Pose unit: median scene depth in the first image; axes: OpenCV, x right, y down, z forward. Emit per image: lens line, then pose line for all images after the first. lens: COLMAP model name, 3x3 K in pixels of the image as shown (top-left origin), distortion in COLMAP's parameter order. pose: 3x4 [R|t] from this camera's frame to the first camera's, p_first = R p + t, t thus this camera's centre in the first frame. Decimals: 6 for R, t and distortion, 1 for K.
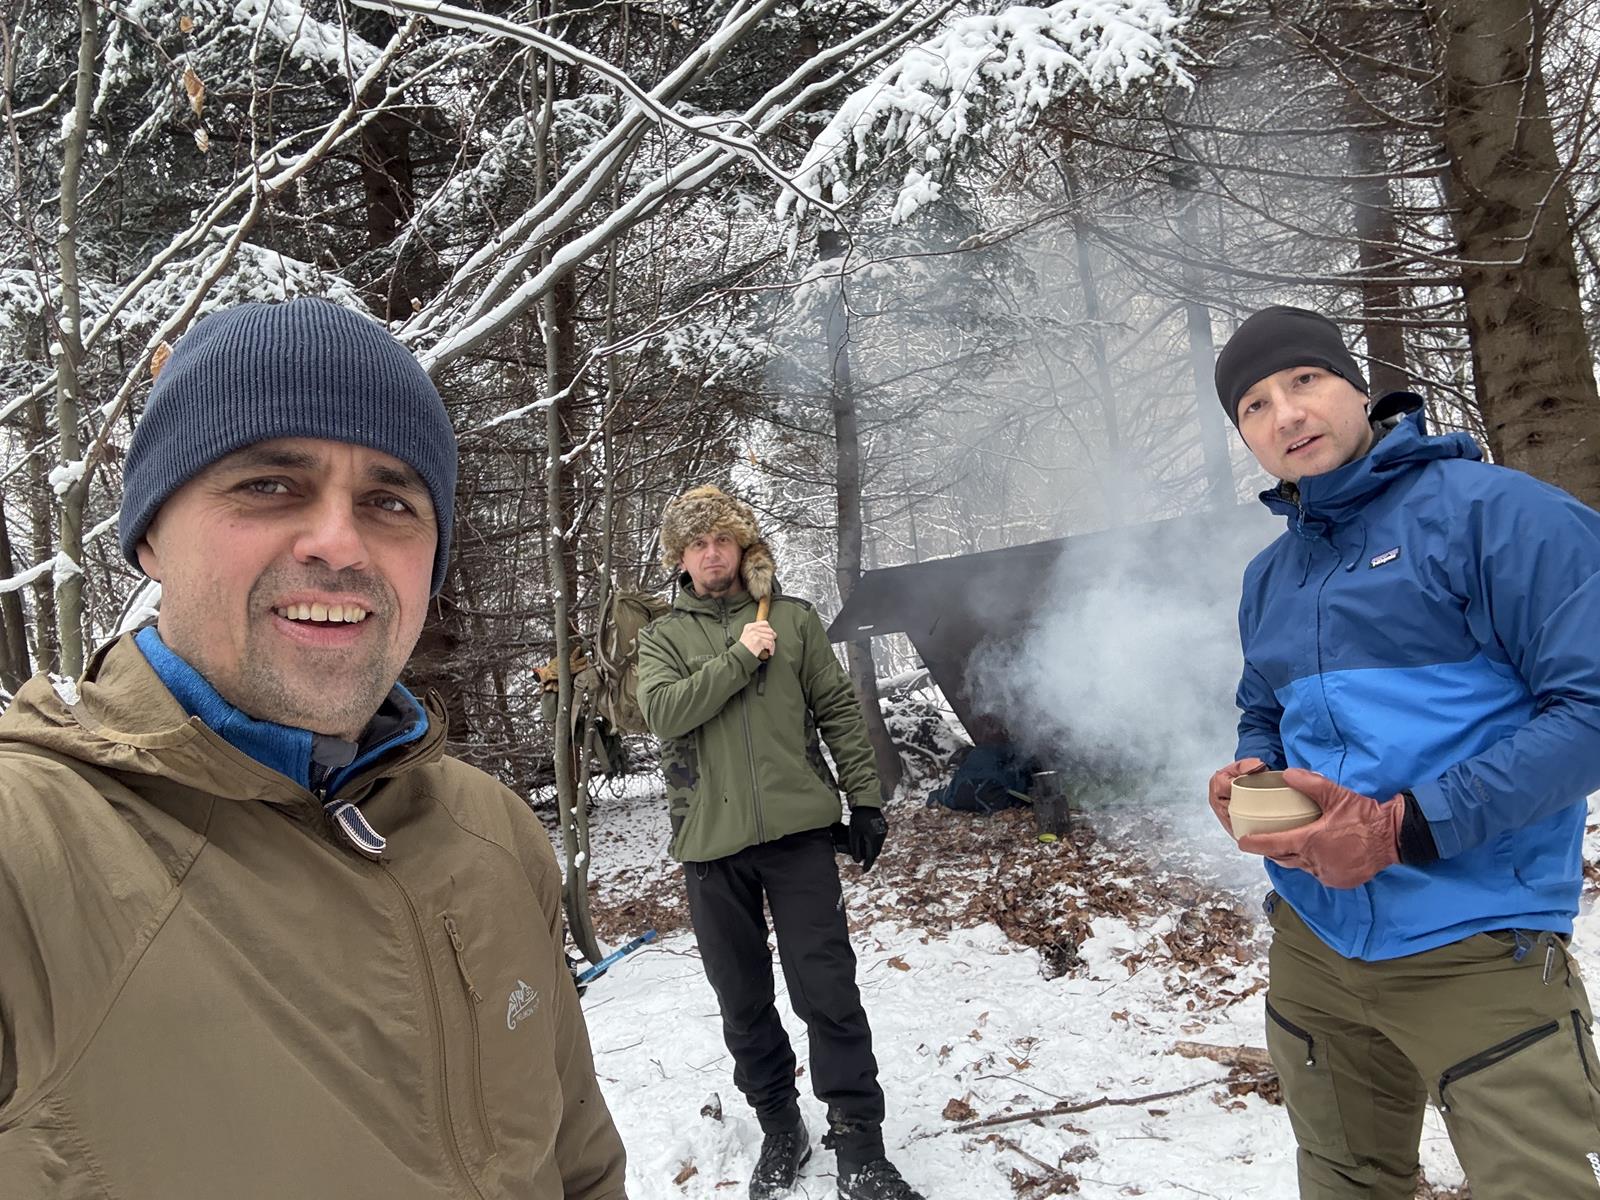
lens RADIAL K [[1069.2, 0, 800.0], [0, 1069.2, 600.0], [0, 0, 1]] dist [0.124188, -0.285412]
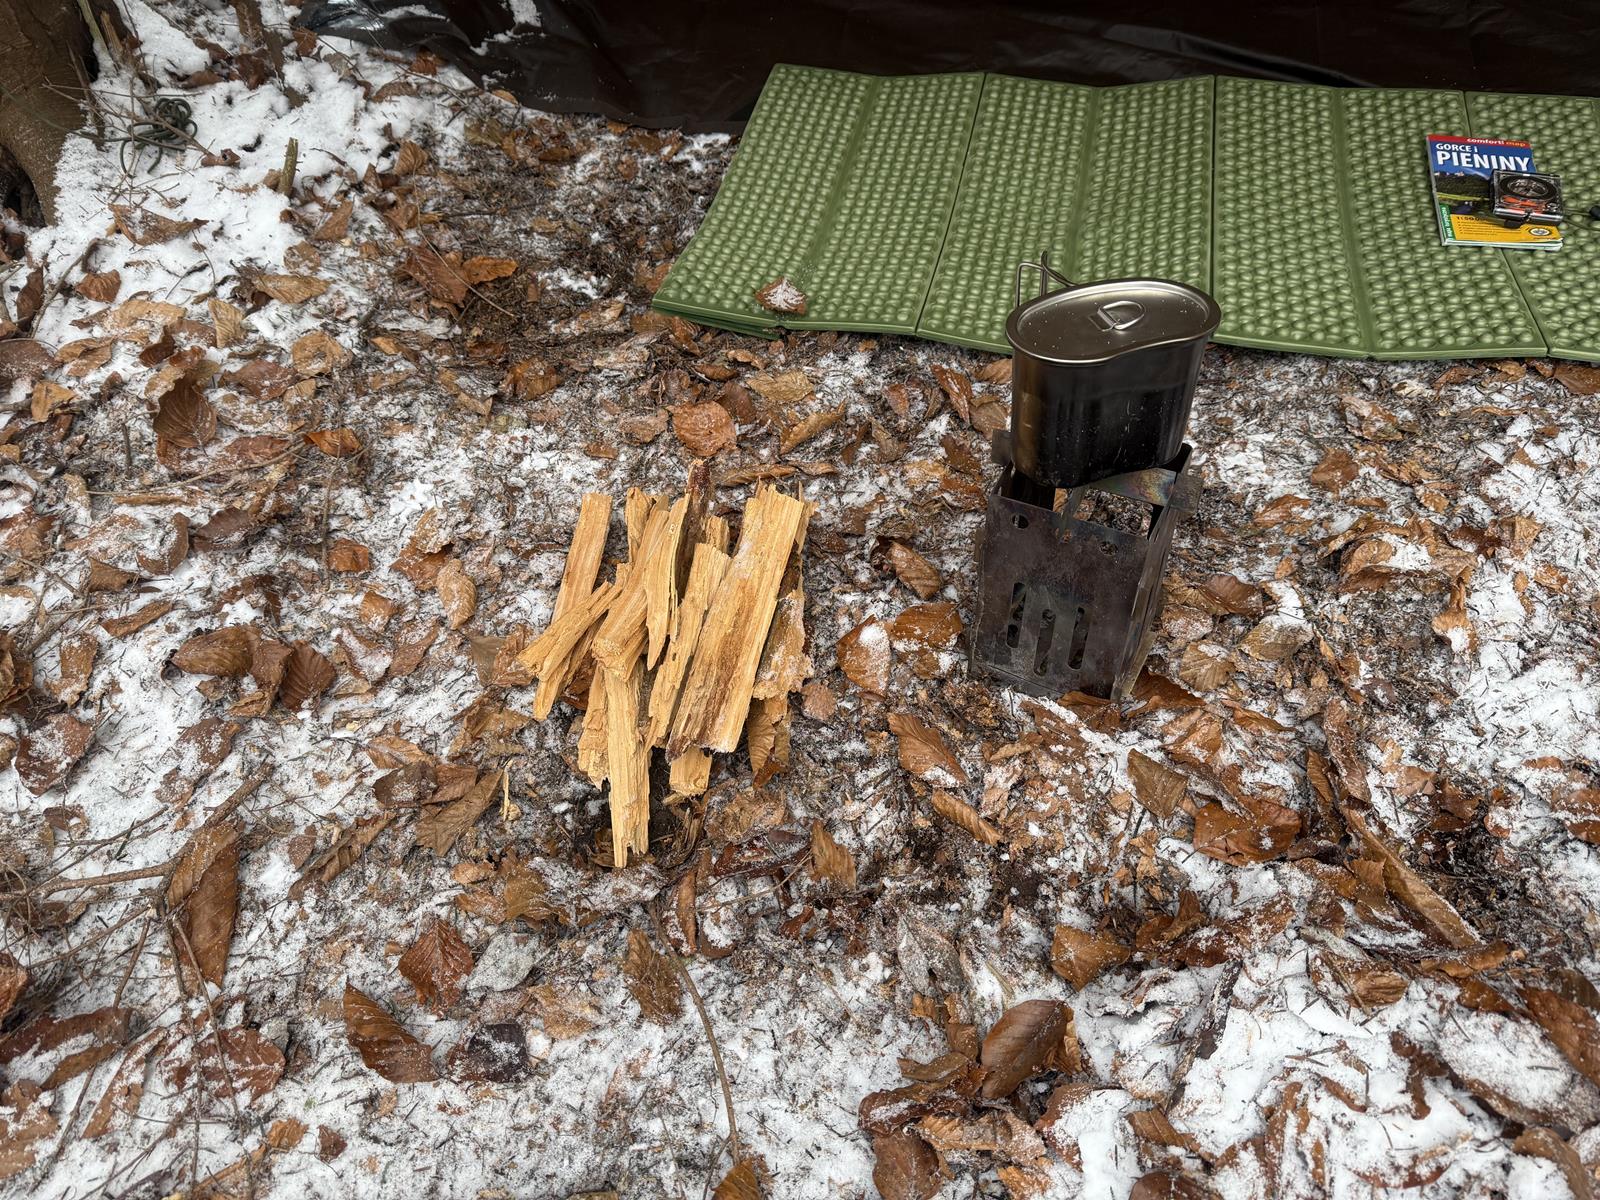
lens RADIAL K [[1115.9, 0, 832.4], [0, 1115.9, 603.0], [0, 0, 1]] dist [0.033297, -0.042710]
pose [[0.880624, -0.218388, 0.420486, 0.147657], [-0.123290, 0.751260, 0.648389, 0.112333], [-0.457494, -0.622829, 0.634652, 1.005001]]
